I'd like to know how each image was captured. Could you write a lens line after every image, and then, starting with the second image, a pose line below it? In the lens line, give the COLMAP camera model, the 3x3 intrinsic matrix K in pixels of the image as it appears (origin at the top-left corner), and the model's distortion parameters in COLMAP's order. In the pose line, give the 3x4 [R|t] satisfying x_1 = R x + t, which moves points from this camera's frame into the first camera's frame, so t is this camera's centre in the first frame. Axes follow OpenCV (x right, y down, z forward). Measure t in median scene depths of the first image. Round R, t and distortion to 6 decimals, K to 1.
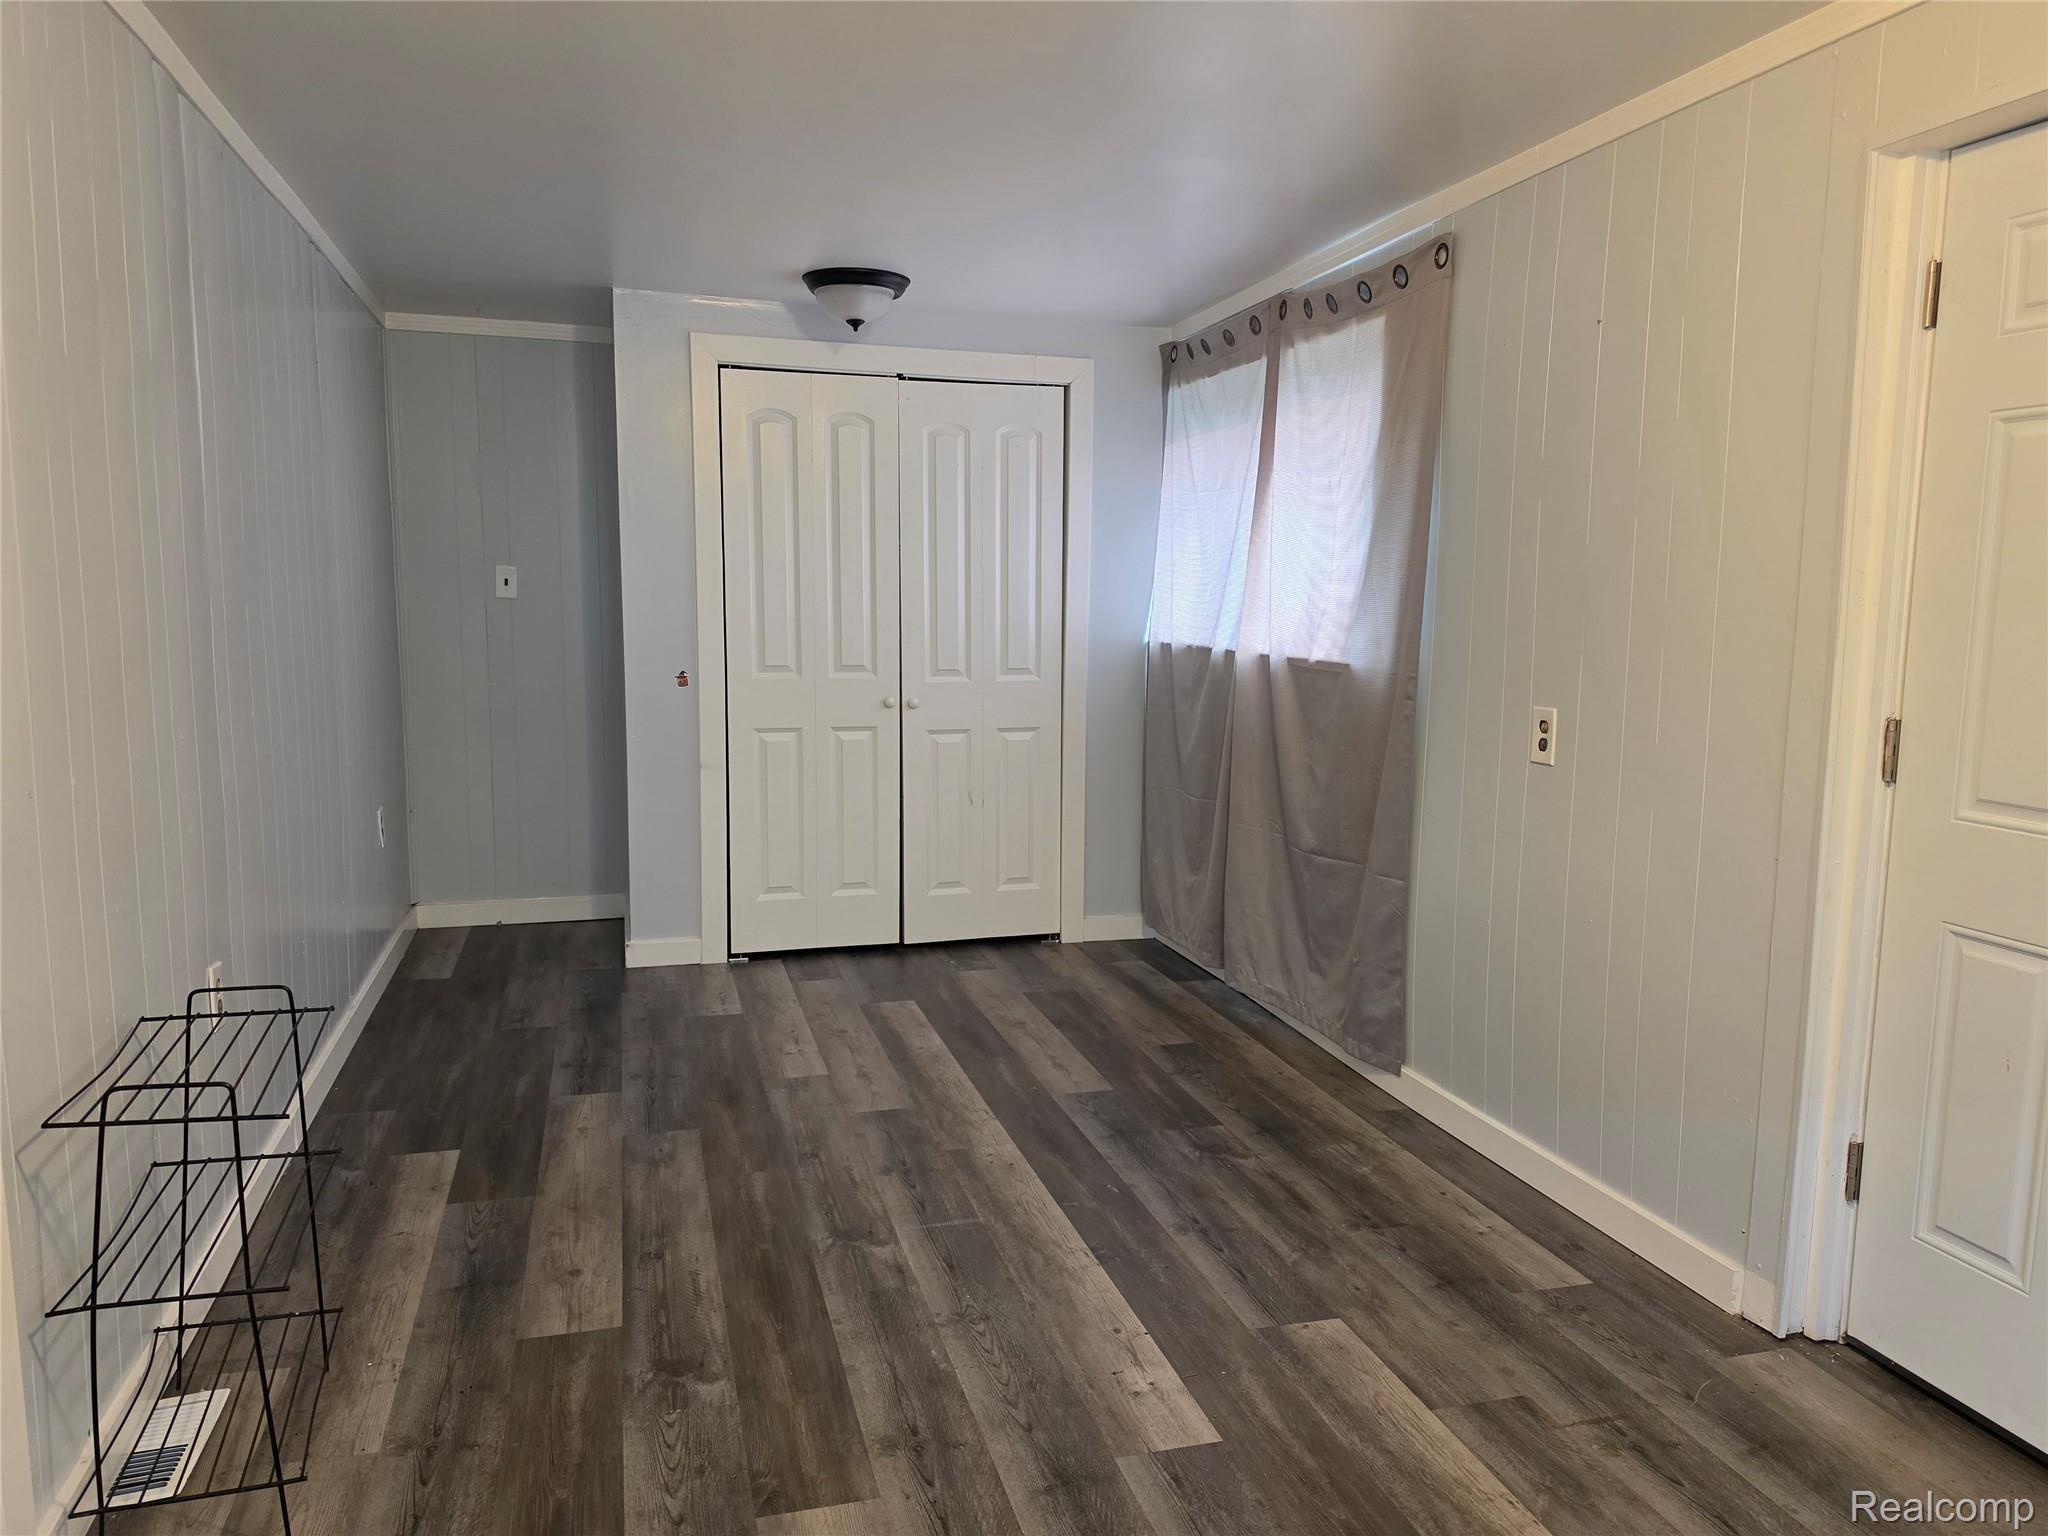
lens RADIAL K [[1413.7, 0, 1024.0], [0, 1413.7, 768.0], [0, 0, 1]] dist [0.076345, -0.104109]
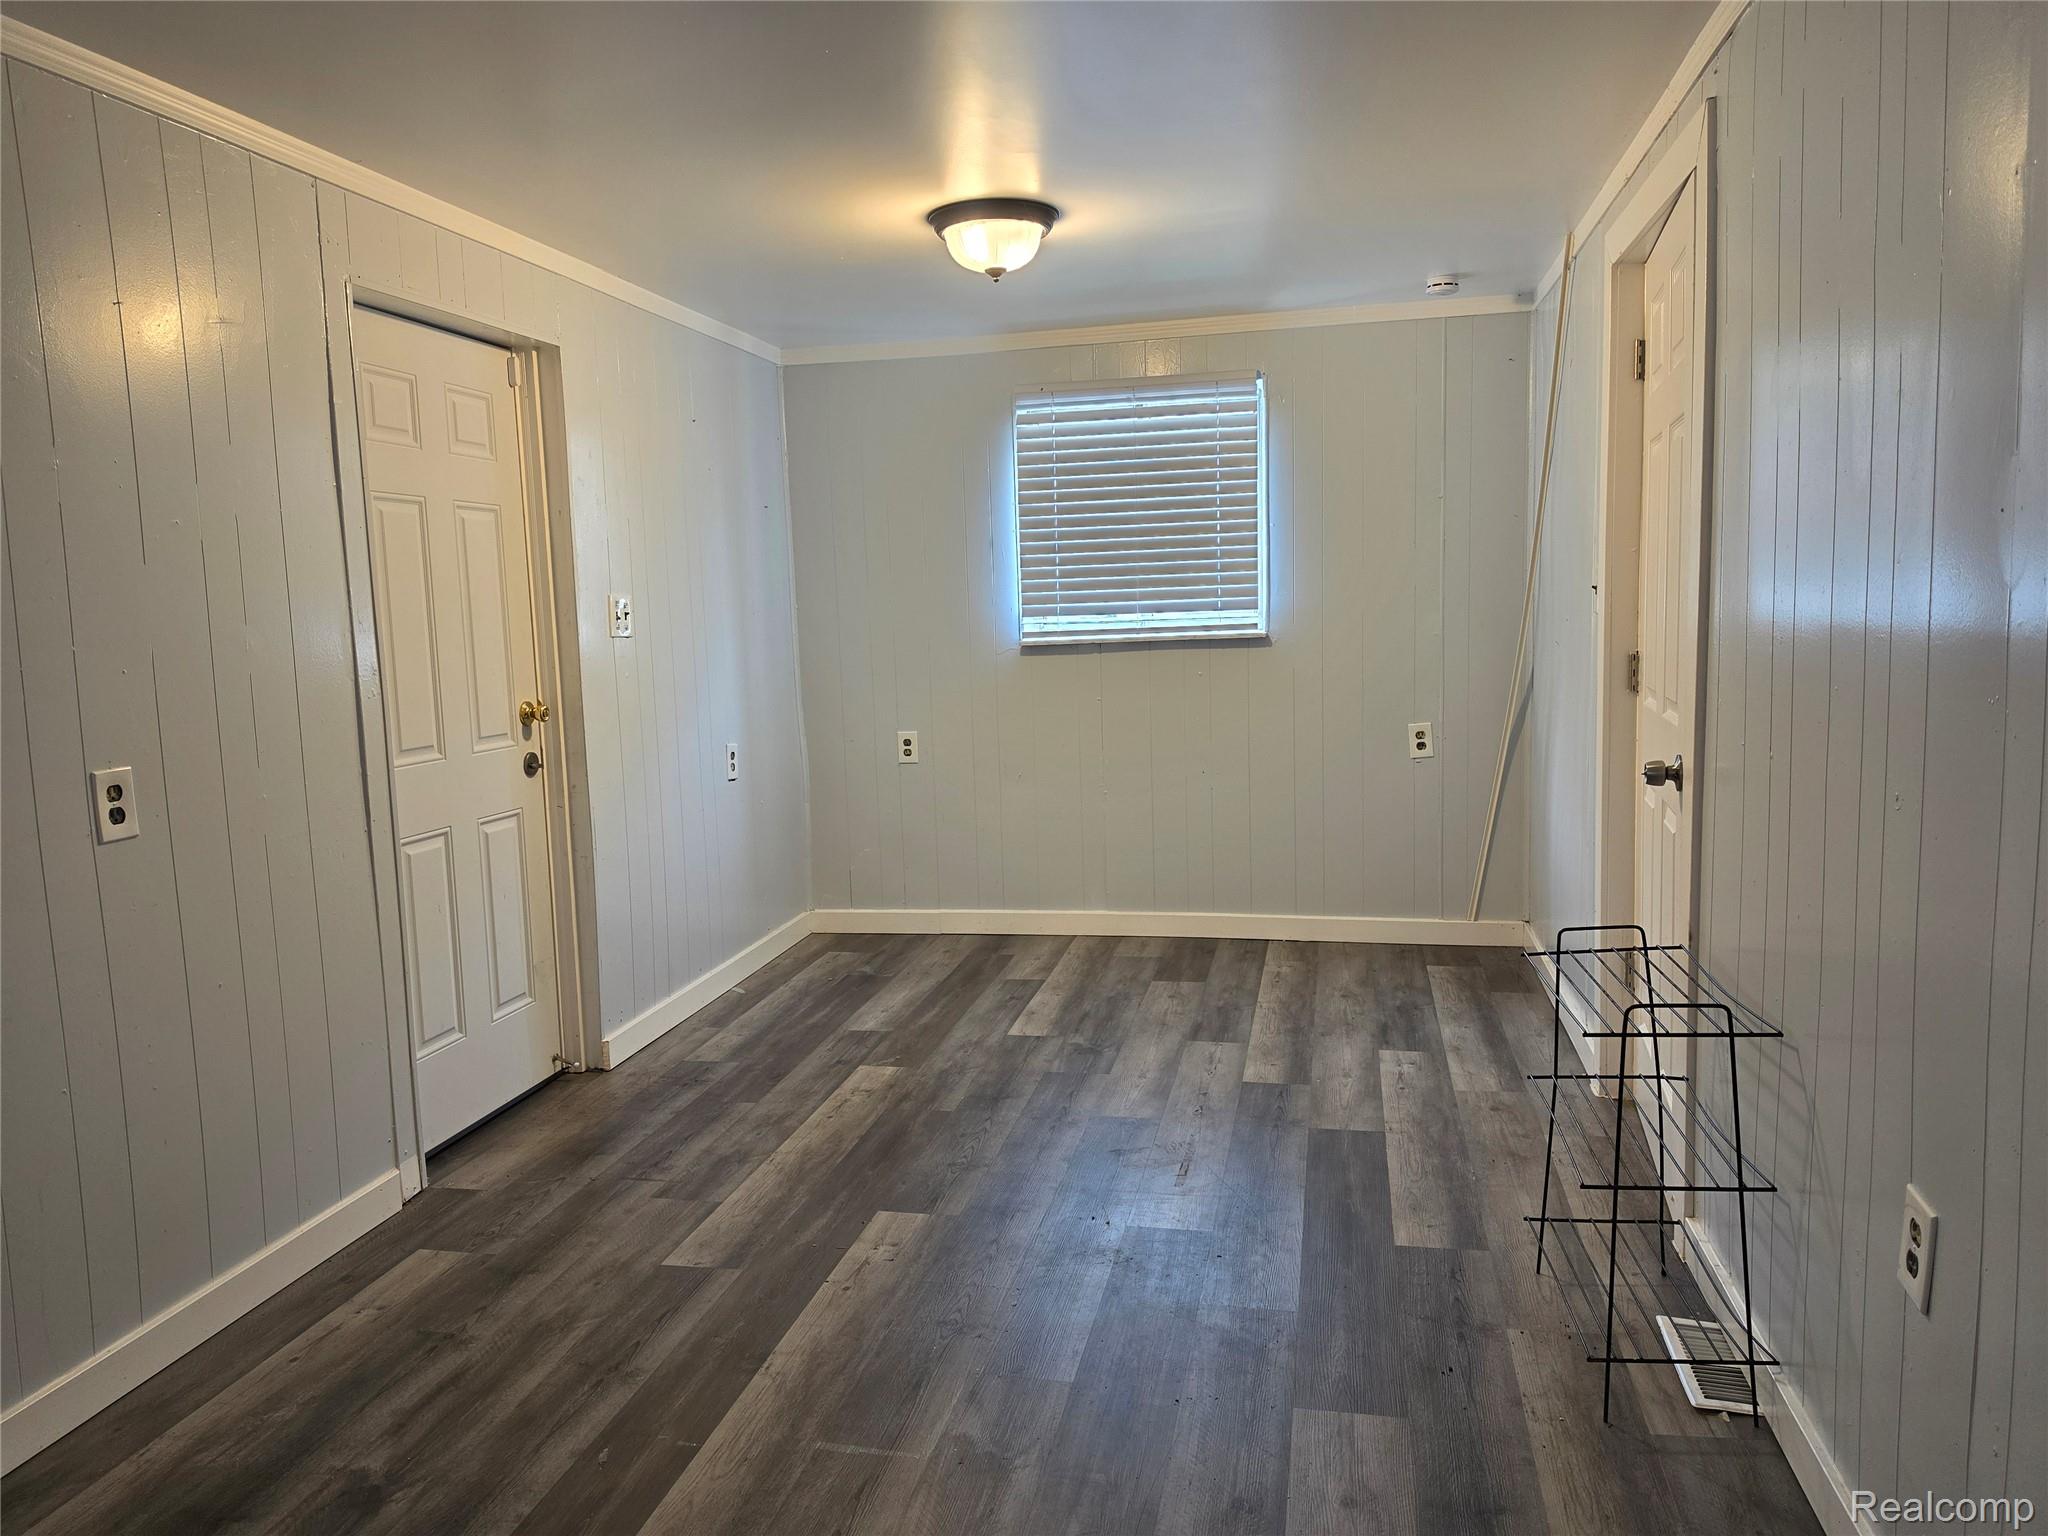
lens RADIAL K [[1413.7, 0, 1024.0], [0, 1413.7, 768.0], [0, 0, 1]] dist [0.076345, -0.104109]
pose [[-0.879107, -0.036509, 0.475224, -0.517881], [0.083912, 0.969633, 0.229719, -0.208136], [-0.469180, 0.241824, -0.849347, 1.659960]]
